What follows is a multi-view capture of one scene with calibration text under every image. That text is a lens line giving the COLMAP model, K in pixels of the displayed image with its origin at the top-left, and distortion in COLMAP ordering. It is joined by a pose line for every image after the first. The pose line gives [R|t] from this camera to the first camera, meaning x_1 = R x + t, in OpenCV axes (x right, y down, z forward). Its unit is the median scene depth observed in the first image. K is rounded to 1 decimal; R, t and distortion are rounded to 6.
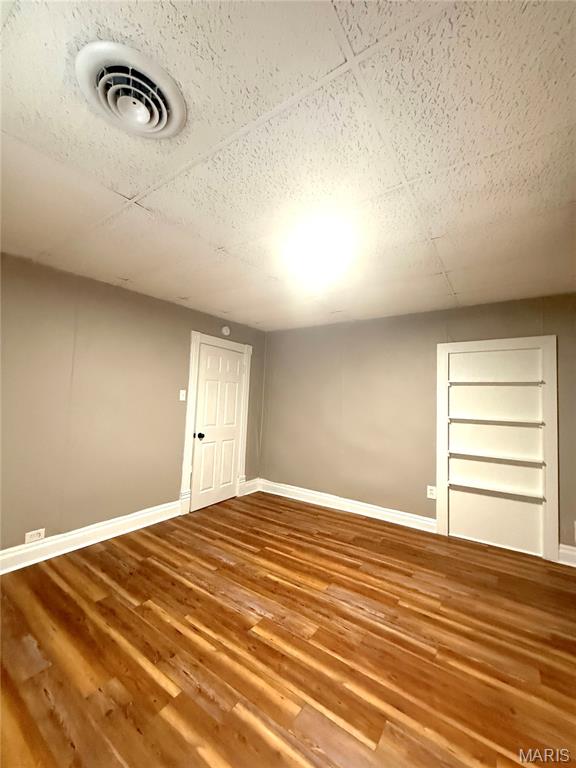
lens RADIAL K [[306.8, 0, 289.3], [0, 306.8, 380.4], [0, 0, 1]] dist [-0.001939, 0.000147]
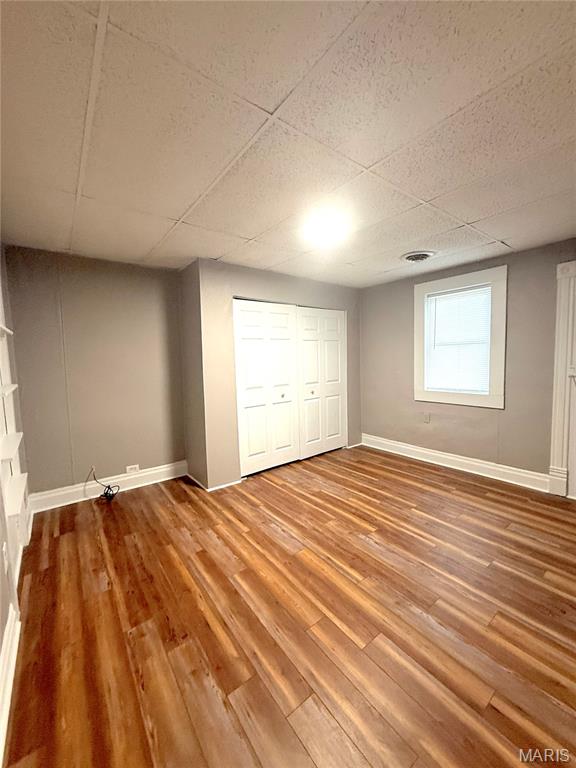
lens RADIAL K [[306.8, 0, 289.3], [0, 306.8, 380.4], [0, 0, 1]] dist [-0.001939, 0.000147]
pose [[-0.949092, -0.035194, 0.313026, -0.139603], [-0.023125, 0.998842, 0.042189, 0.098355], [-0.314148, 0.032802, -0.948807, 2.052270]]
